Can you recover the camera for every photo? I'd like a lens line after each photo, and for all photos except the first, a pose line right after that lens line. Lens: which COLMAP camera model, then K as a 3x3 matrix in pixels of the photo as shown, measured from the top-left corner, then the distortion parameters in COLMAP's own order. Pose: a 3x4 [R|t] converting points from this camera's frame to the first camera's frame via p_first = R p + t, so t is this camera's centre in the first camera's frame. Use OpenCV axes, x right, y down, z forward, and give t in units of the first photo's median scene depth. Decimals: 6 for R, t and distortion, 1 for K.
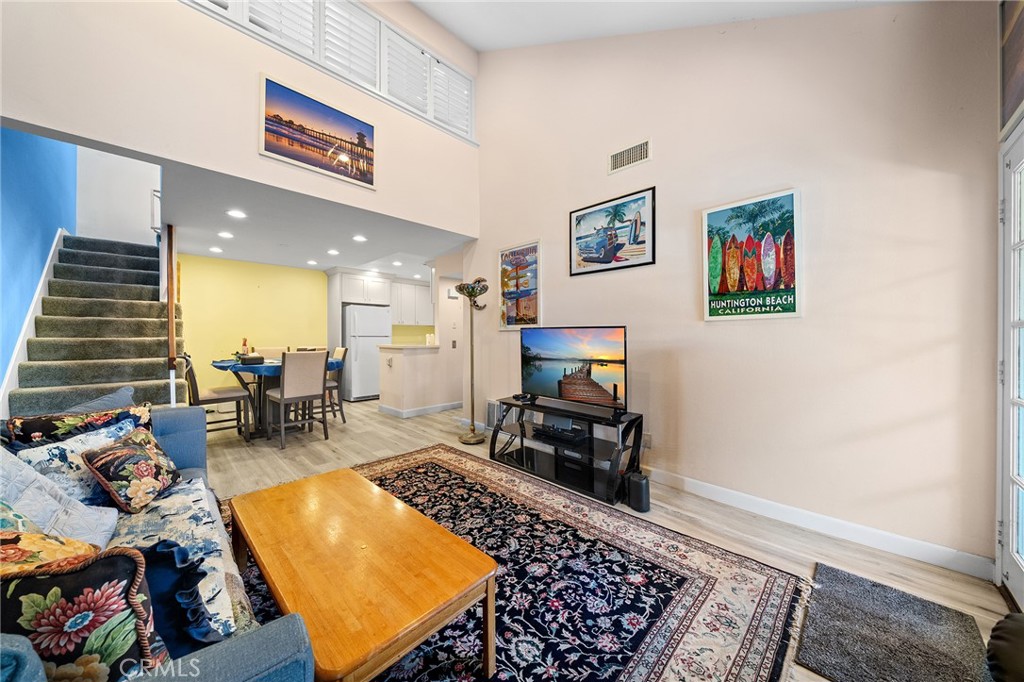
lens RADIAL K [[349.1, 0, 508.4], [0, 349.1, 338.1], [0, 0, 1]] dist [-0.000534, -0.000102]
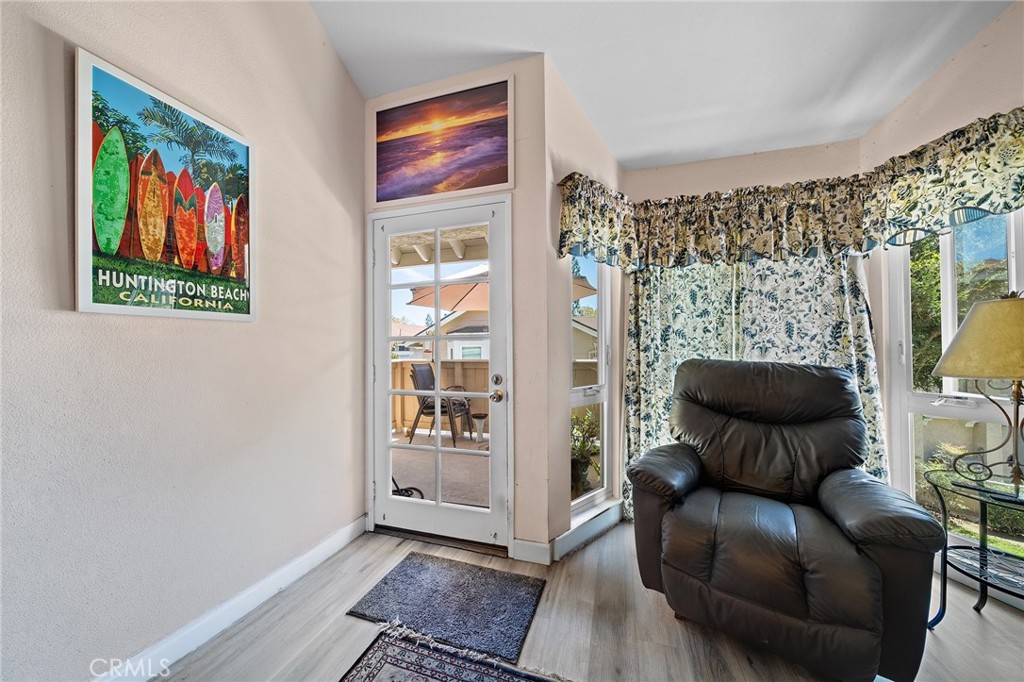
lens RADIAL K [[352.8, 0, 509.6], [0, 352.8, 342.9], [0, 0, 1]] dist [-0.000648, -0.000045]
pose [[-0.462897, 0.013429, 0.886310, -0.054402], [0.008737, 0.999906, -0.010587, -0.003758], [-0.886369, 0.002843, -0.462971, 0.799185]]
